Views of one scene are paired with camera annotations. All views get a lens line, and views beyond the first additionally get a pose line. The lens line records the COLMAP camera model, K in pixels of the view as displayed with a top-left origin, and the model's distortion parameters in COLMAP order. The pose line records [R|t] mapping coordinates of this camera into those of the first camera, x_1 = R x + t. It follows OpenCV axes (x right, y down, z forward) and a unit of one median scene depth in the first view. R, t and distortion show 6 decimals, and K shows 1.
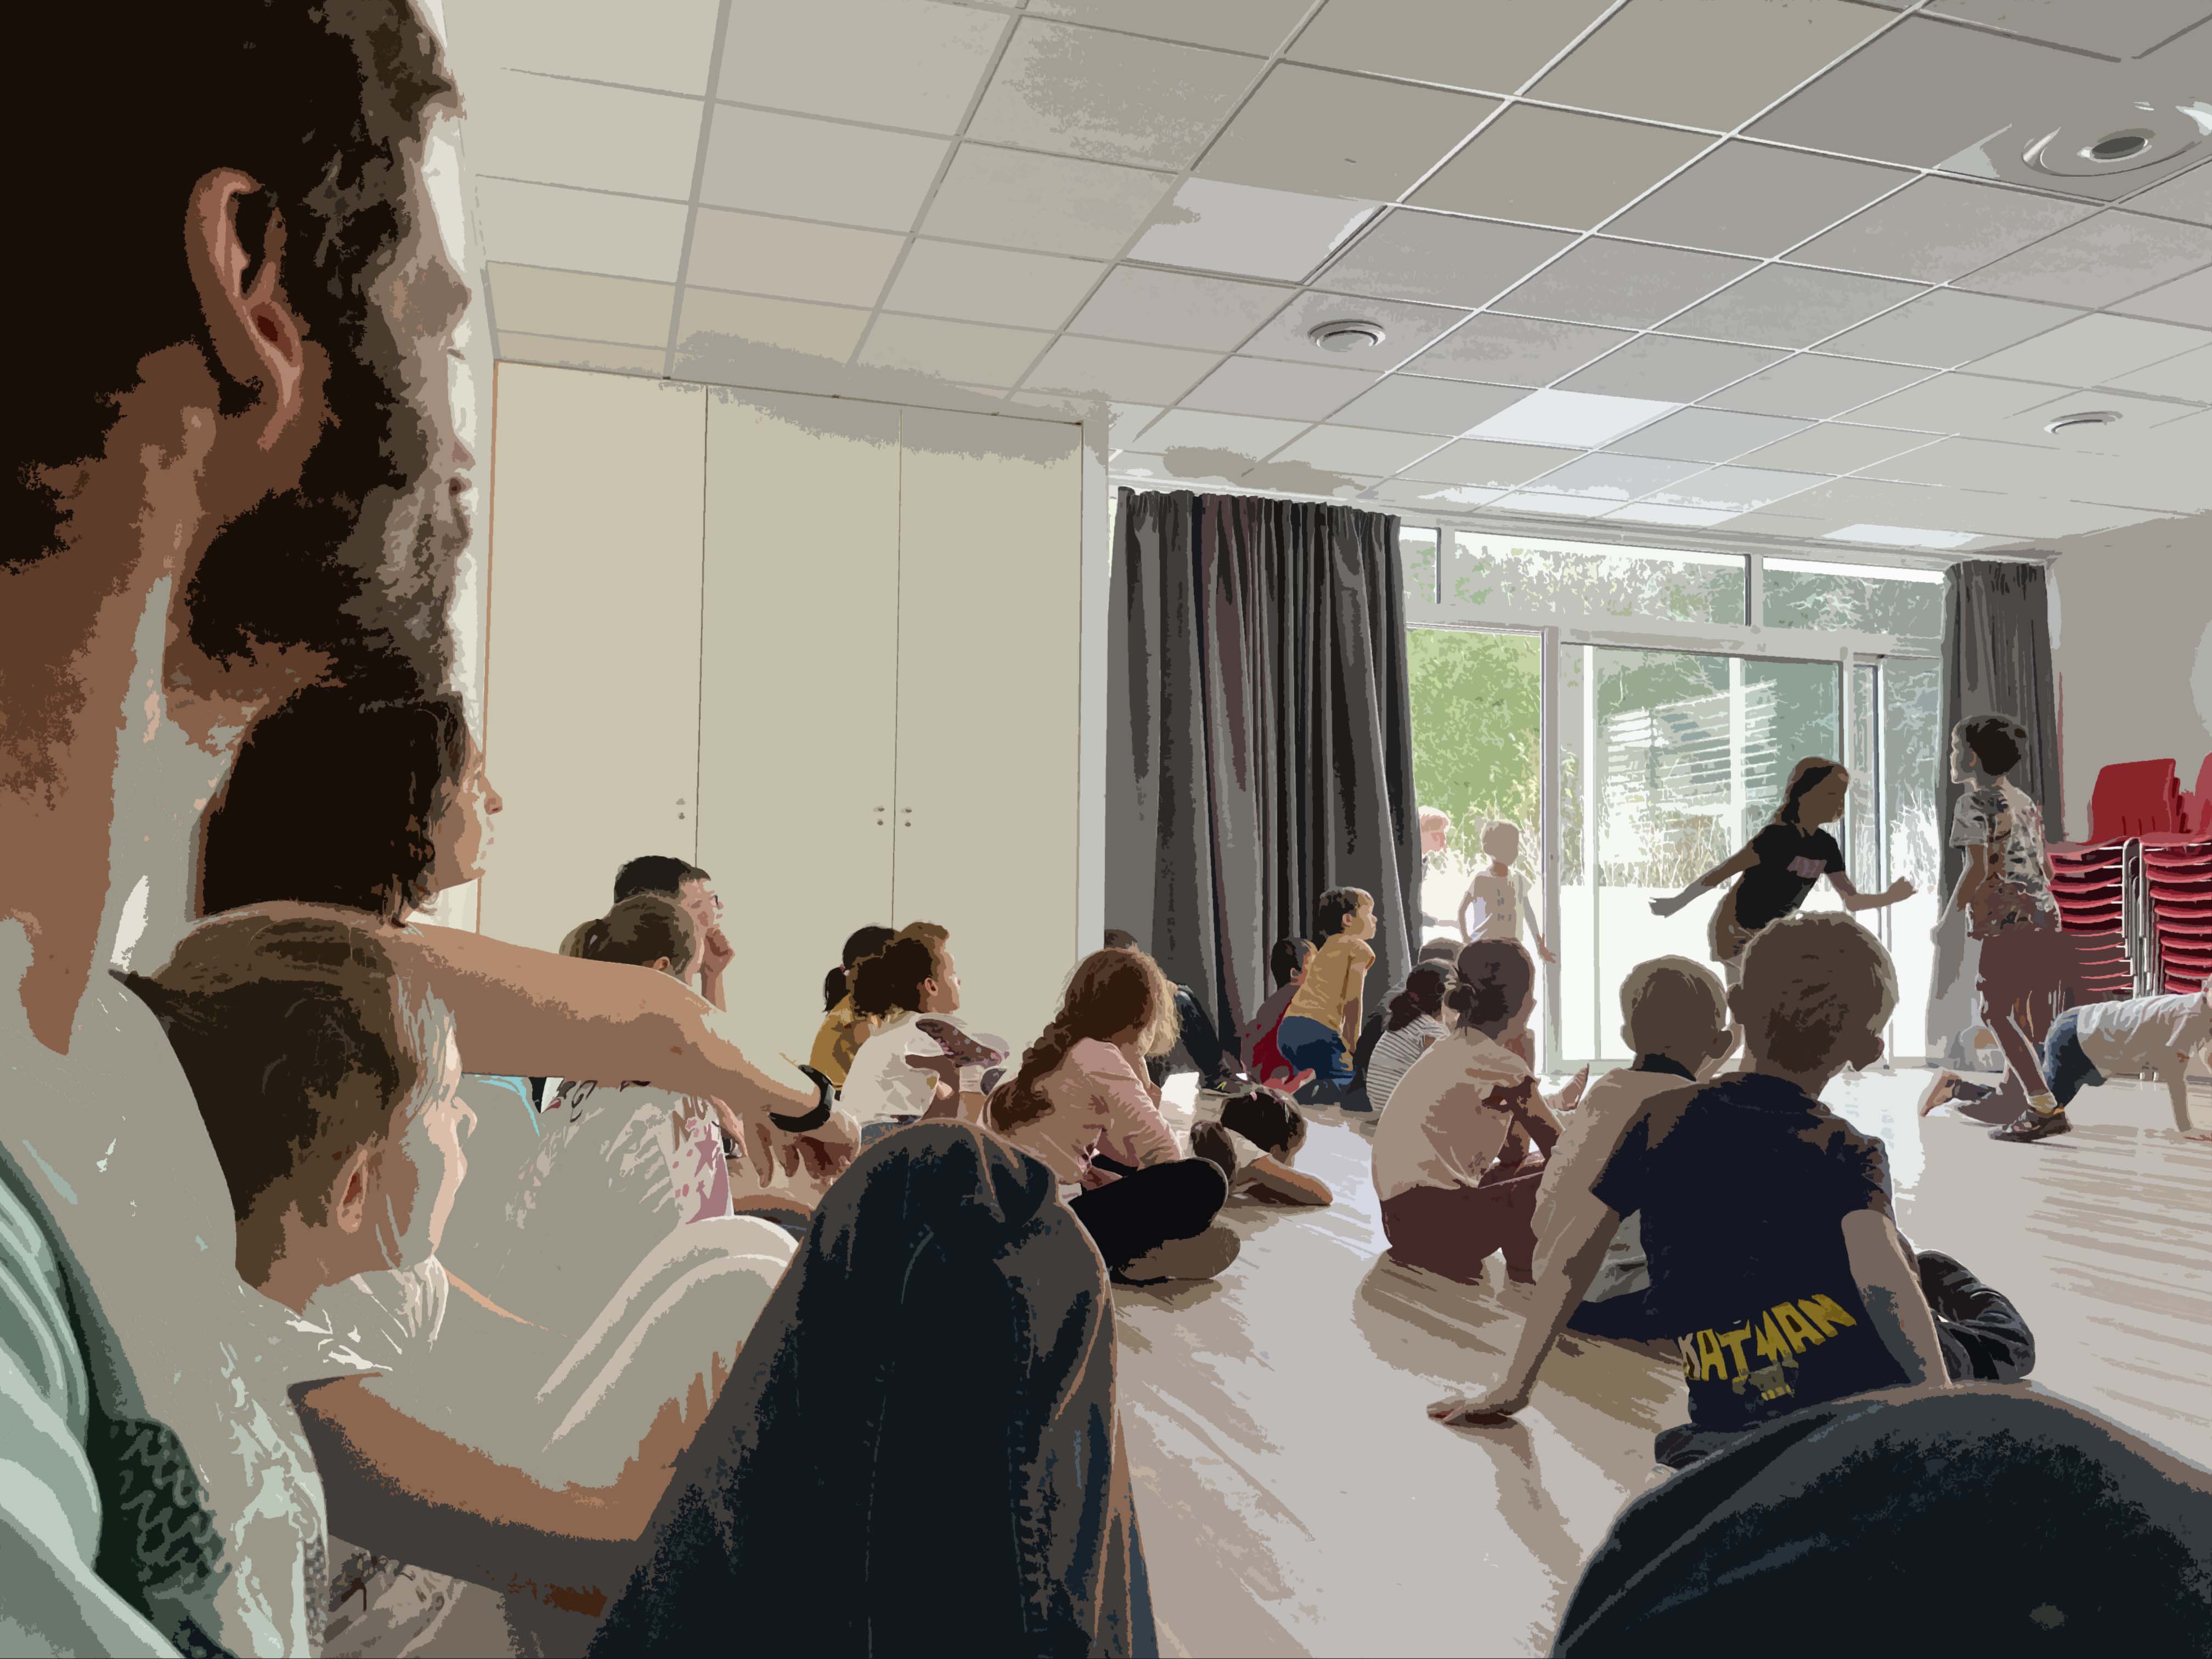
lens RADIAL K [[1676.1, 0, 1106.0], [0, 1676.1, 829.5], [0, 0, 1]] dist [-0.000530, 0.000073]
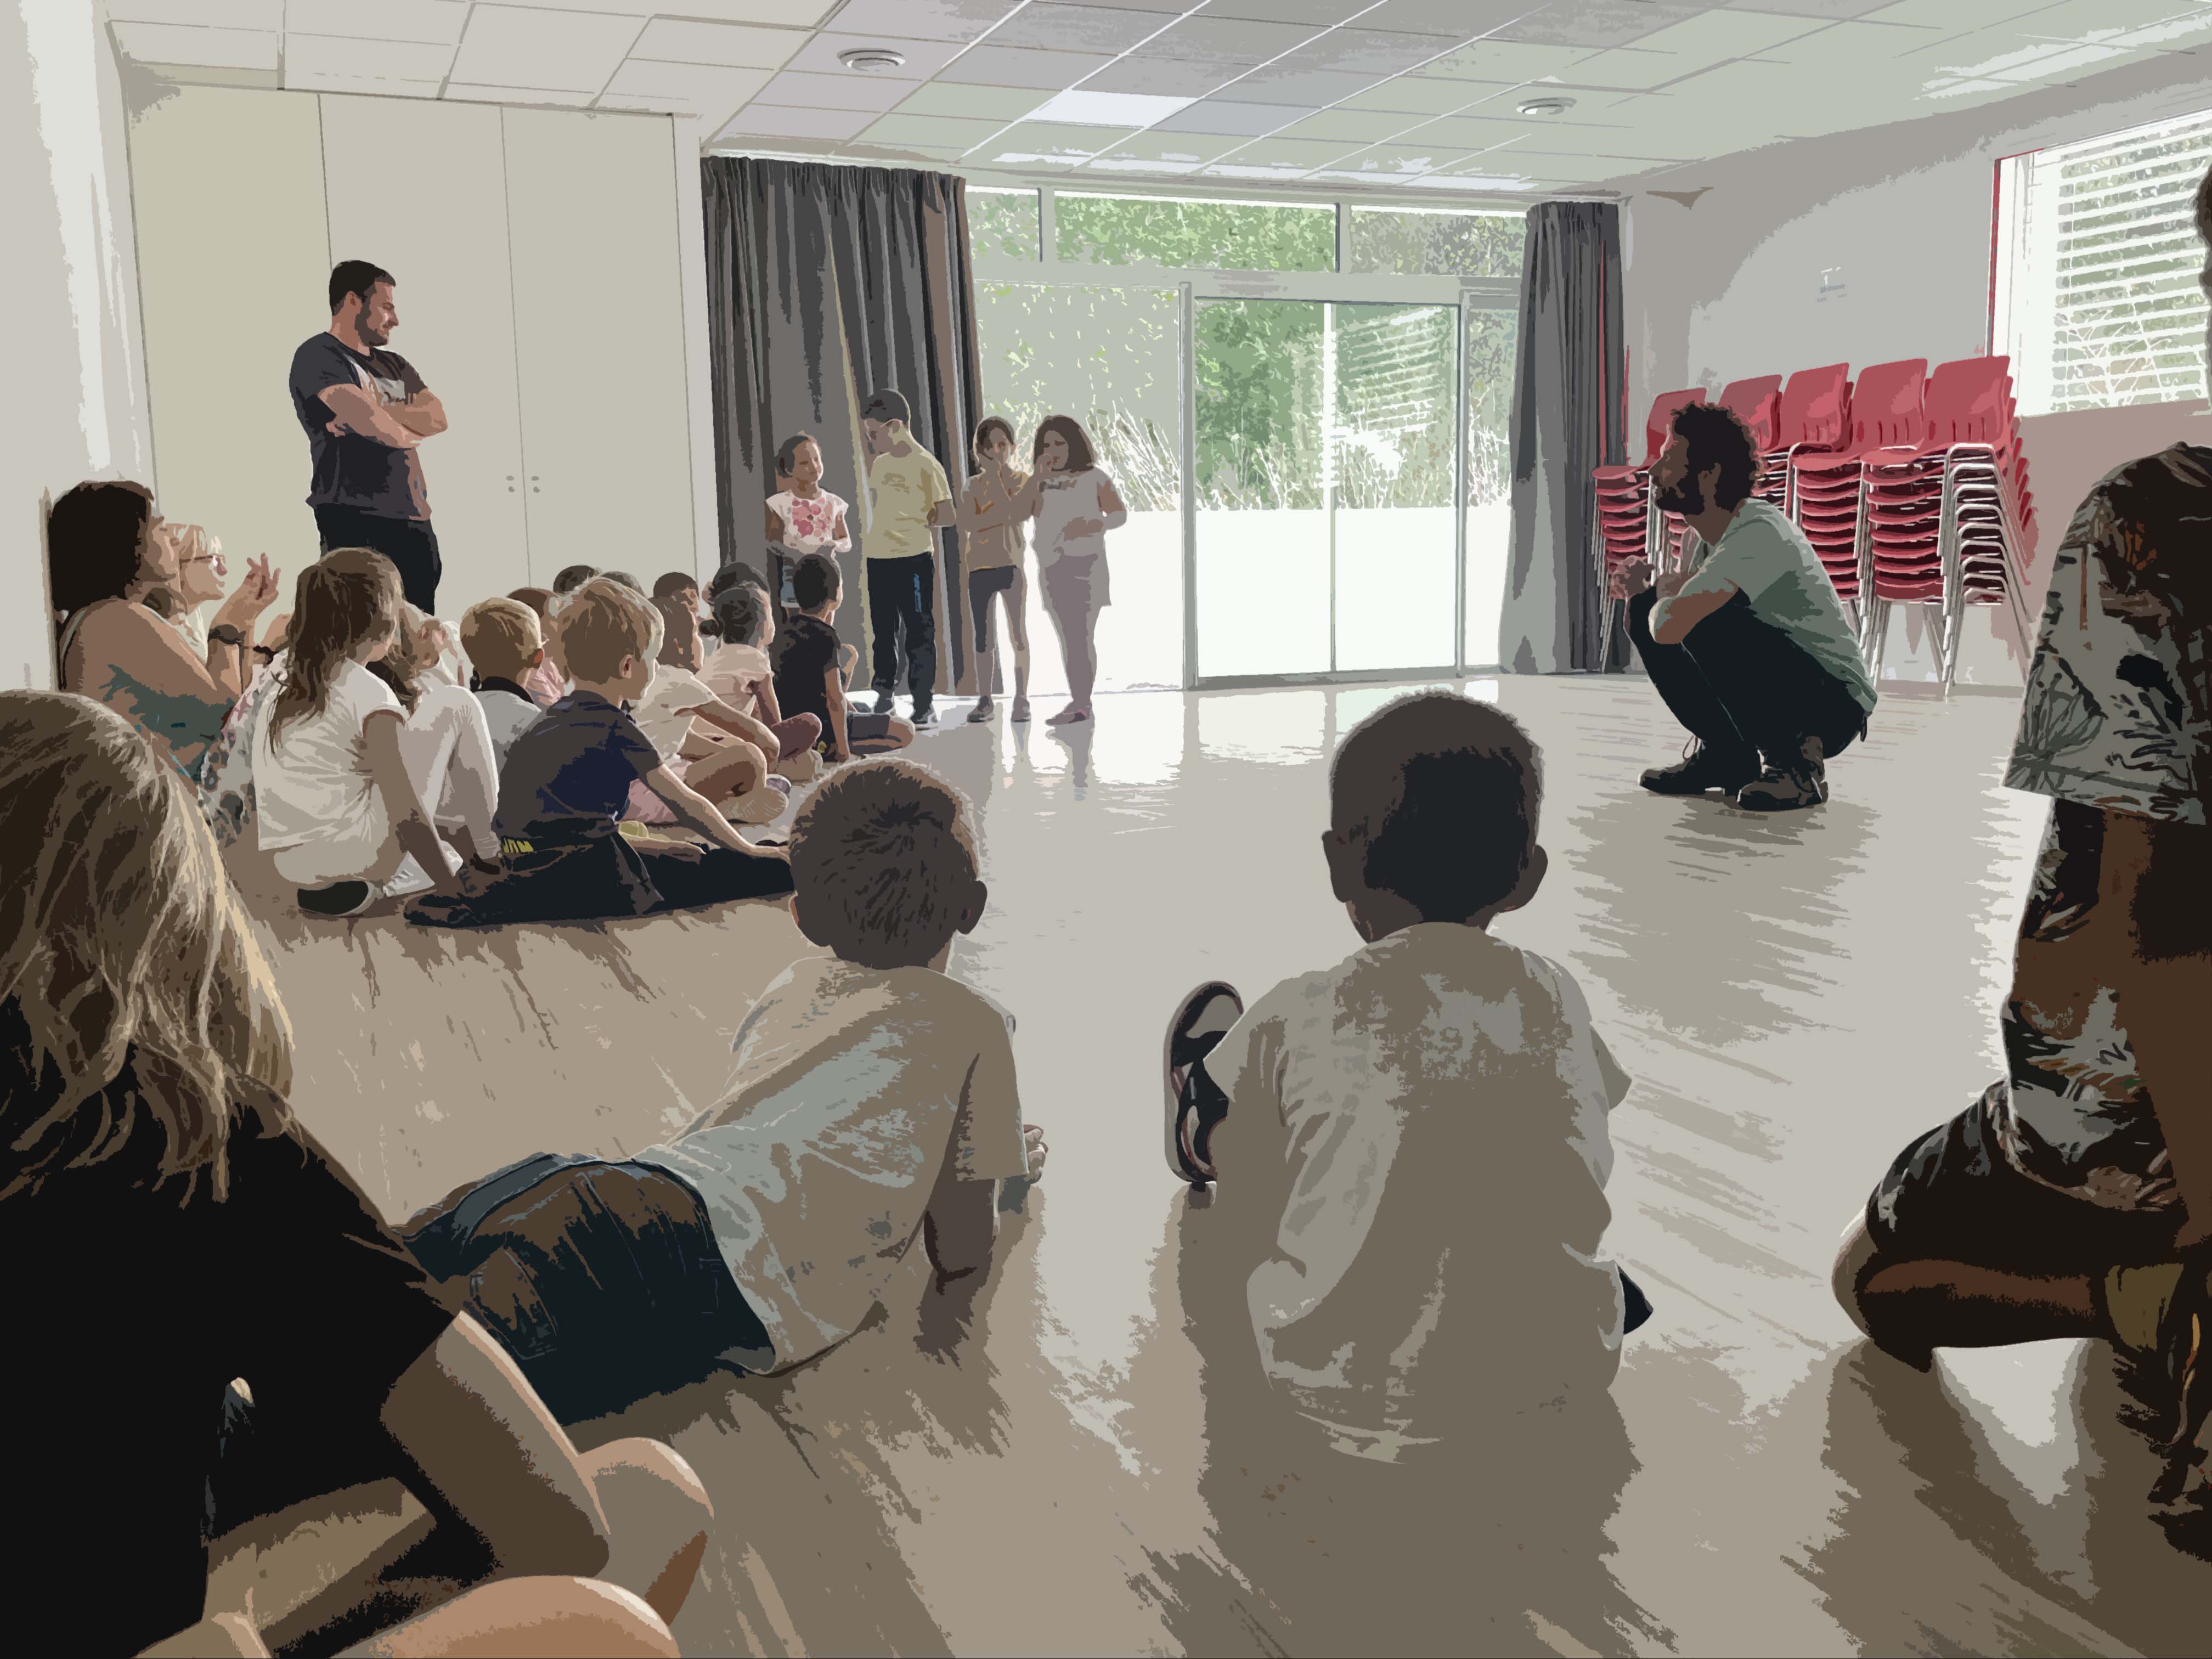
lens RADIAL K [[2069.1, 0, 1106.0], [0, 2069.1, 829.5], [0, 0, 1]] dist [0.054256, -0.000239]
pose [[0.996632, -0.040847, 0.071102, 0.122926], [0.026698, 0.981493, 0.189627, -0.026381], [-0.077532, -0.187091, 0.979278, -0.367939]]
